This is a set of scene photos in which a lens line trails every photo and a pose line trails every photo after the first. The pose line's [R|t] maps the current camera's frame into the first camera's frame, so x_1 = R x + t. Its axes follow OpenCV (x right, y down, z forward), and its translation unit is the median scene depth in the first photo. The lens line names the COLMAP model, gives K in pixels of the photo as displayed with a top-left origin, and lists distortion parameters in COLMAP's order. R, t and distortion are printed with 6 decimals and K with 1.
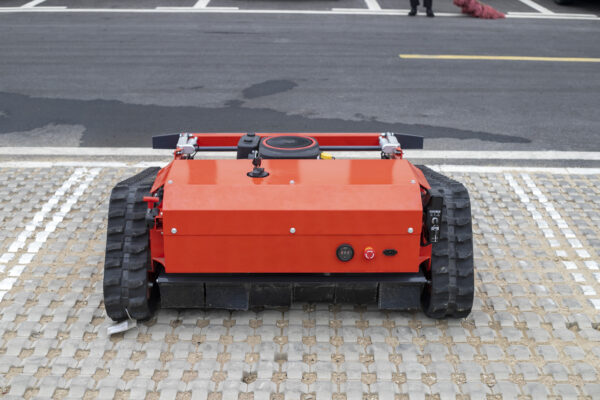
lens RADIAL K [[894.9, 0, 300.0], [0, 894.9, 200.0], [0, 0, 1]] dist [-0.139383, -0.048764]
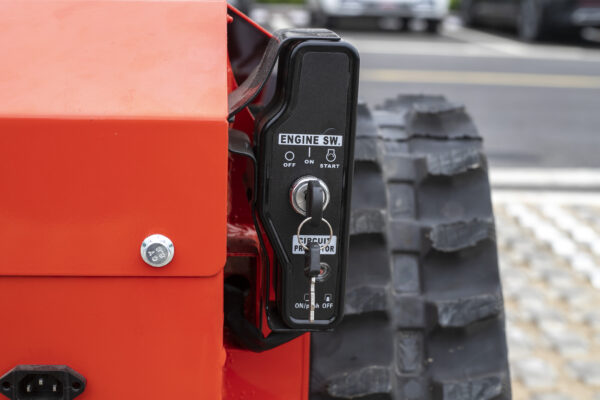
lens RADIAL K [[894.9, 0, 300.0], [0, 894.9, 200.0], [0, 0, 1]] dist [-0.139383, -0.048764]
pose [[0.998154, 0.008441, 0.060147, 0.131825], [-0.001059, 0.992564, -0.121721, 0.042280], [-0.060727, 0.121433, 0.990740, 0.789078]]
